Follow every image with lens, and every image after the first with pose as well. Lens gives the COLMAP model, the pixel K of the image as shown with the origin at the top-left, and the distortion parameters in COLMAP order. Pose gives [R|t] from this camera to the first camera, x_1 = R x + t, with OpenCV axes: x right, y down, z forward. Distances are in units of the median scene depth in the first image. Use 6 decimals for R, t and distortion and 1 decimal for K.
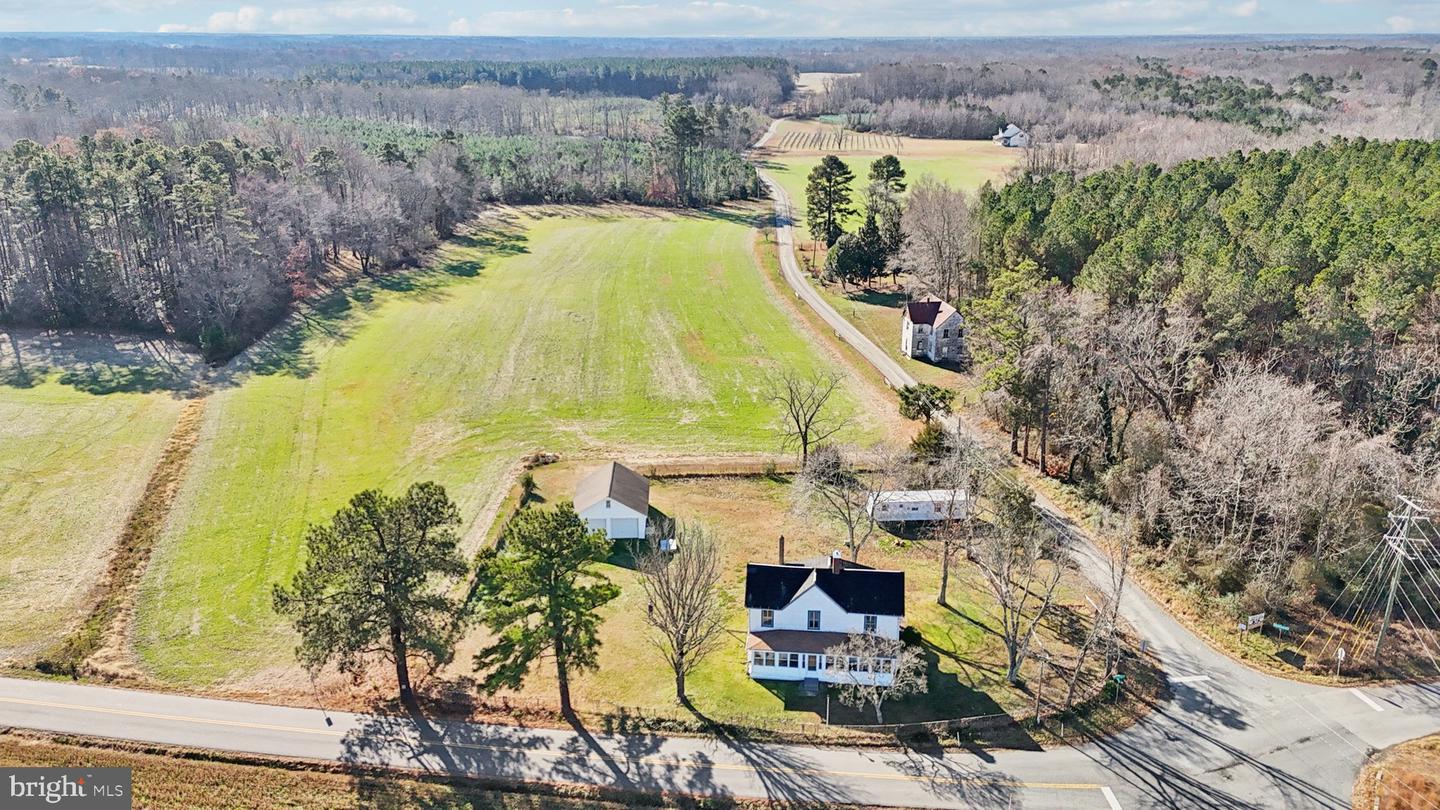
lens RADIAL K [[1068.0, 0, 720.0], [0, 1068.0, 405.0], [0, 0, 1]] dist [0.067131, -0.061810]
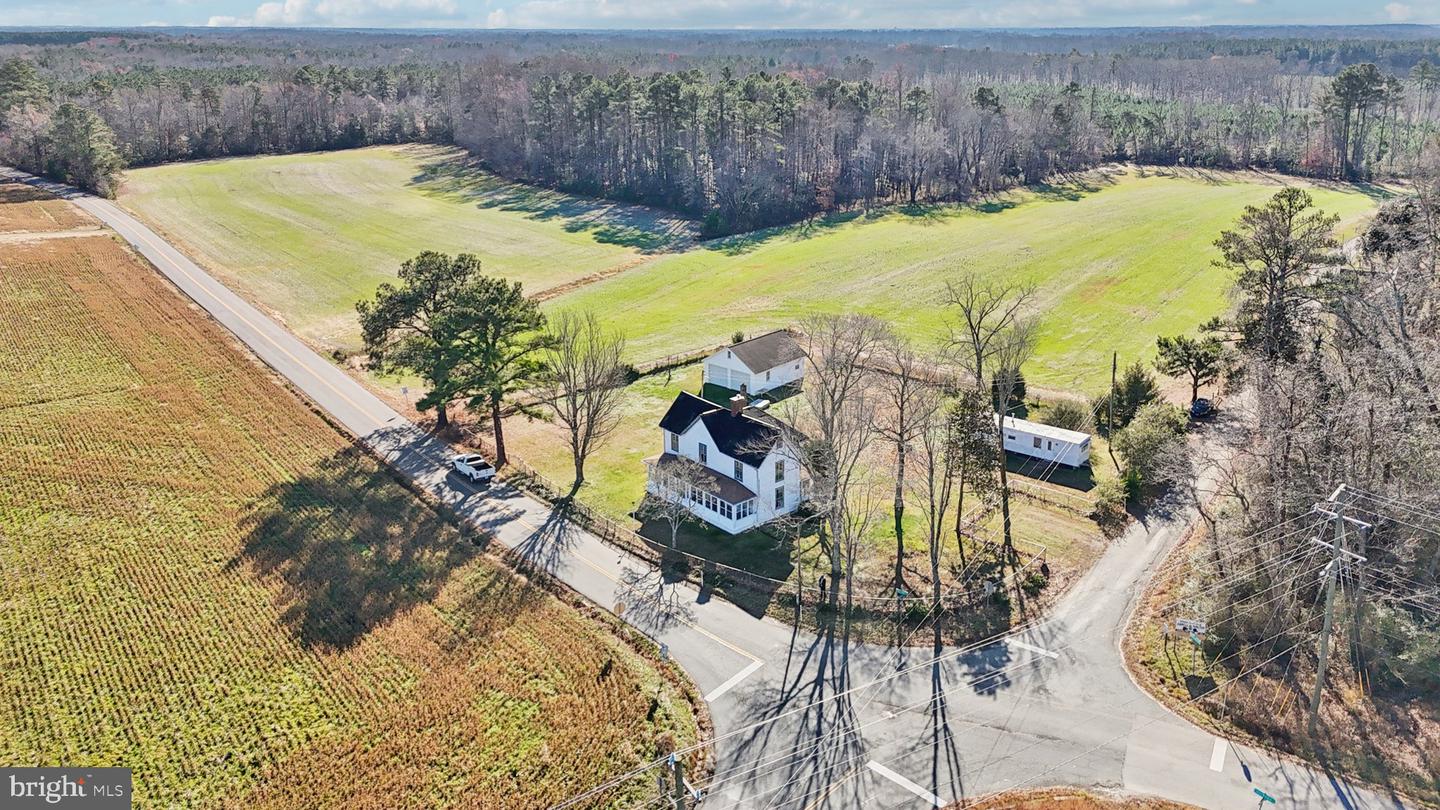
lens RADIAL K [[1082.5, 0, 716.9], [0, 1082.5, 282.8], [0, 0, 1]] dist [0.028723, -0.006927]
pose [[0.732699, 0.154304, -0.662829, 0.519533], [-0.218928, 0.975628, -0.014883, 0.036569], [0.644378, 0.156016, 0.748623, 0.141331]]
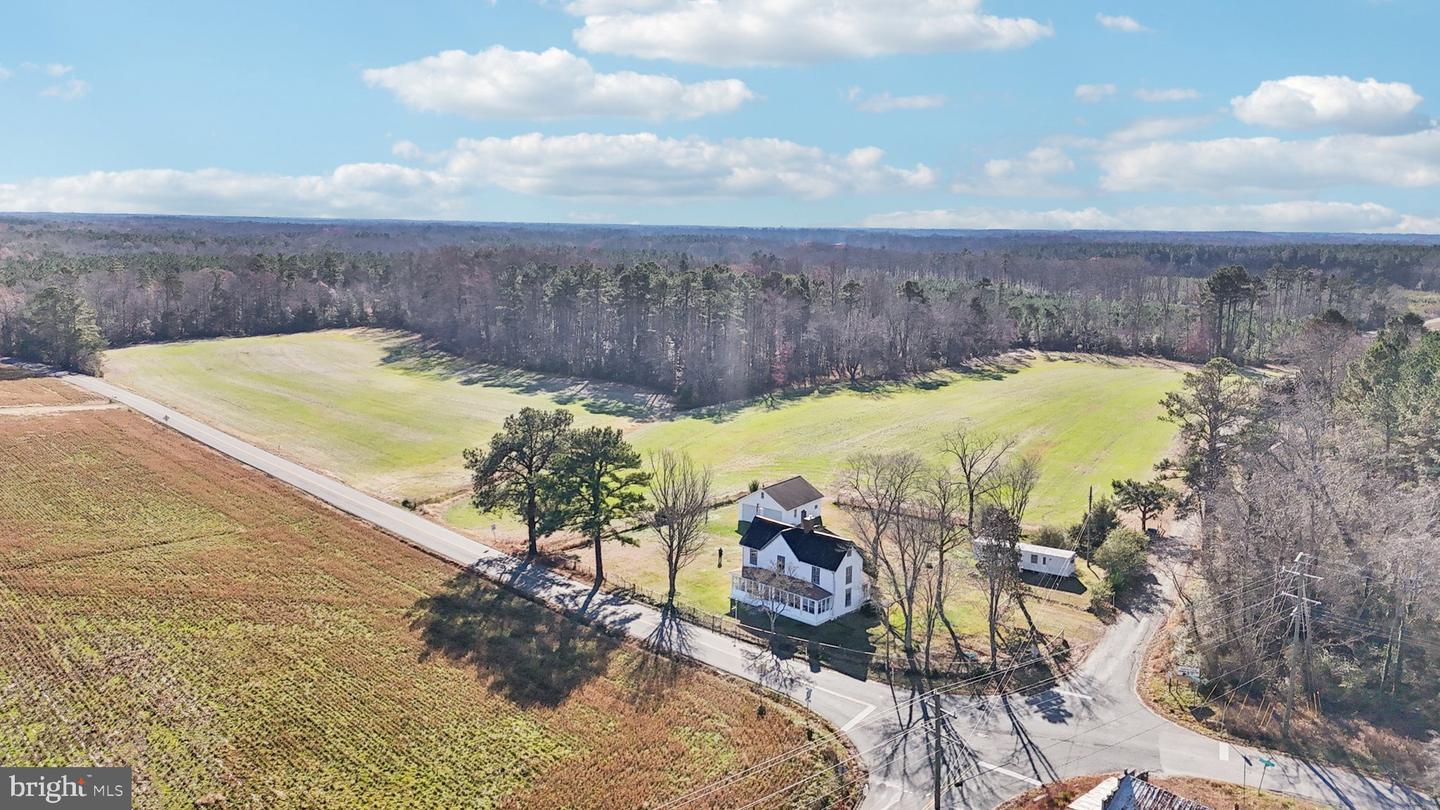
lens RADIAL K [[1076.9, 0, 713.8], [0, 1076.9, 325.5], [0, 0, 1]] dist [0.064290, -0.045106]
pose [[0.795051, 0.068442, -0.602669, 0.530899], [-0.210665, 0.962916, -0.168559, 0.110203], [0.568783, 0.260974, 0.779986, -0.081284]]
